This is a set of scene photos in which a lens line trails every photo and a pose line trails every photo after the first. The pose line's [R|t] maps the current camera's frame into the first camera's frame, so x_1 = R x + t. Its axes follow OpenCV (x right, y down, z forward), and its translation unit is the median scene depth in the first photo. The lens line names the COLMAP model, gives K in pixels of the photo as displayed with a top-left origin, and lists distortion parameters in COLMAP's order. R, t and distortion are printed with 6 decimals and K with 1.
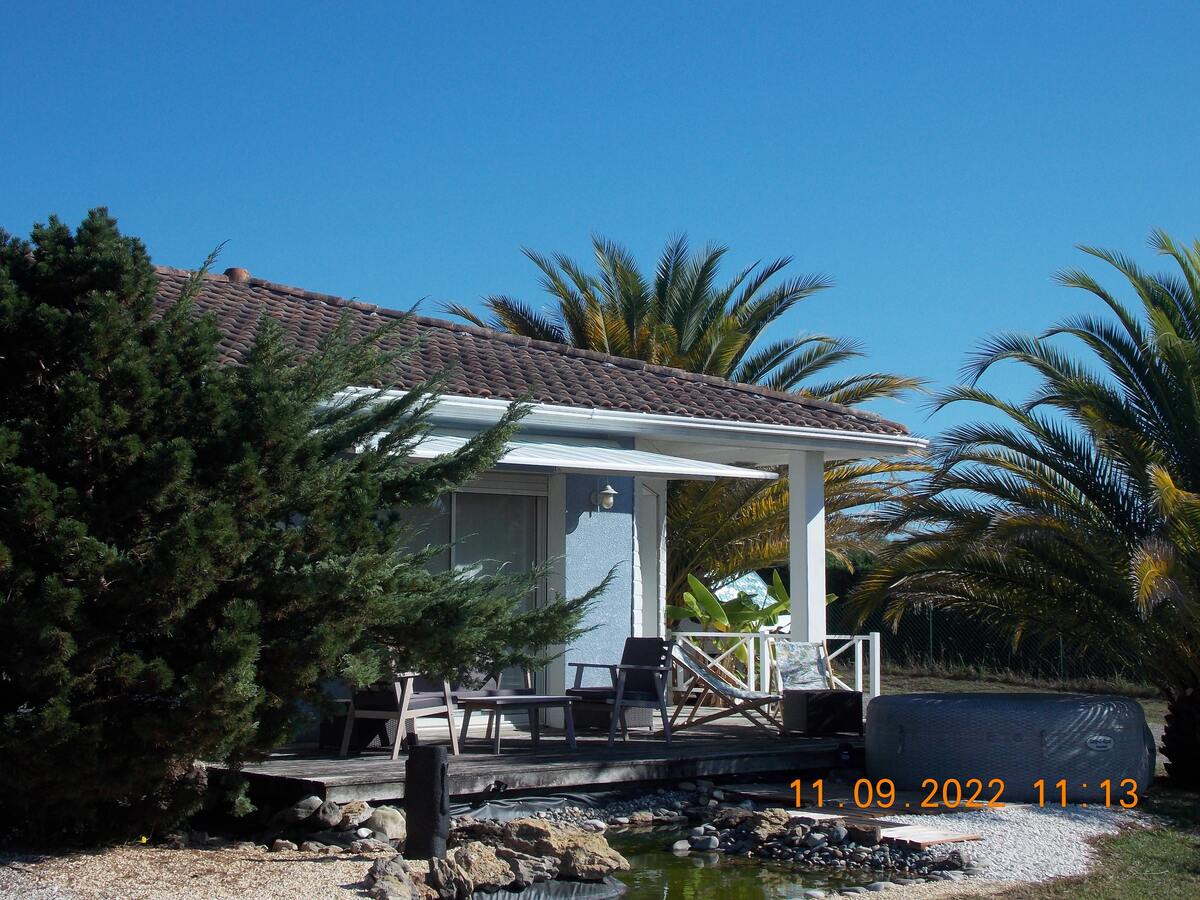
lens RADIAL K [[1876.9, 0, 600.0], [0, 1876.9, 450.0], [0, 0, 1]] dist [-0.025897, -0.025355]
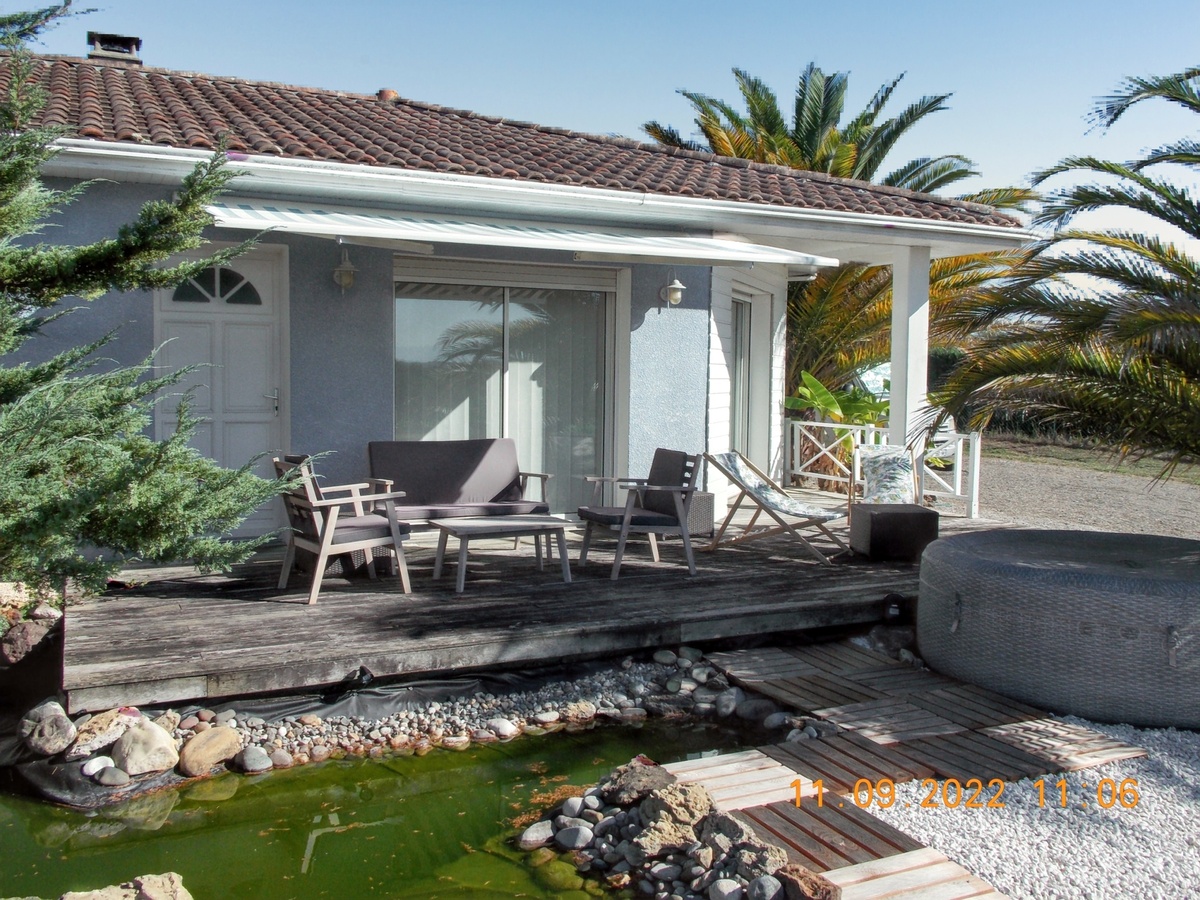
lens RADIAL K [[1074.3, 0, 600.0], [0, 1074.3, 450.0], [0, 0, 1]] dist [-0.003186, -0.000066]
pose [[0.971734, 0.027586, -0.234463, 0.110825], [0.009142, 0.988008, 0.154135, 0.022719], [0.235903, -0.151922, 0.959828, 0.521867]]
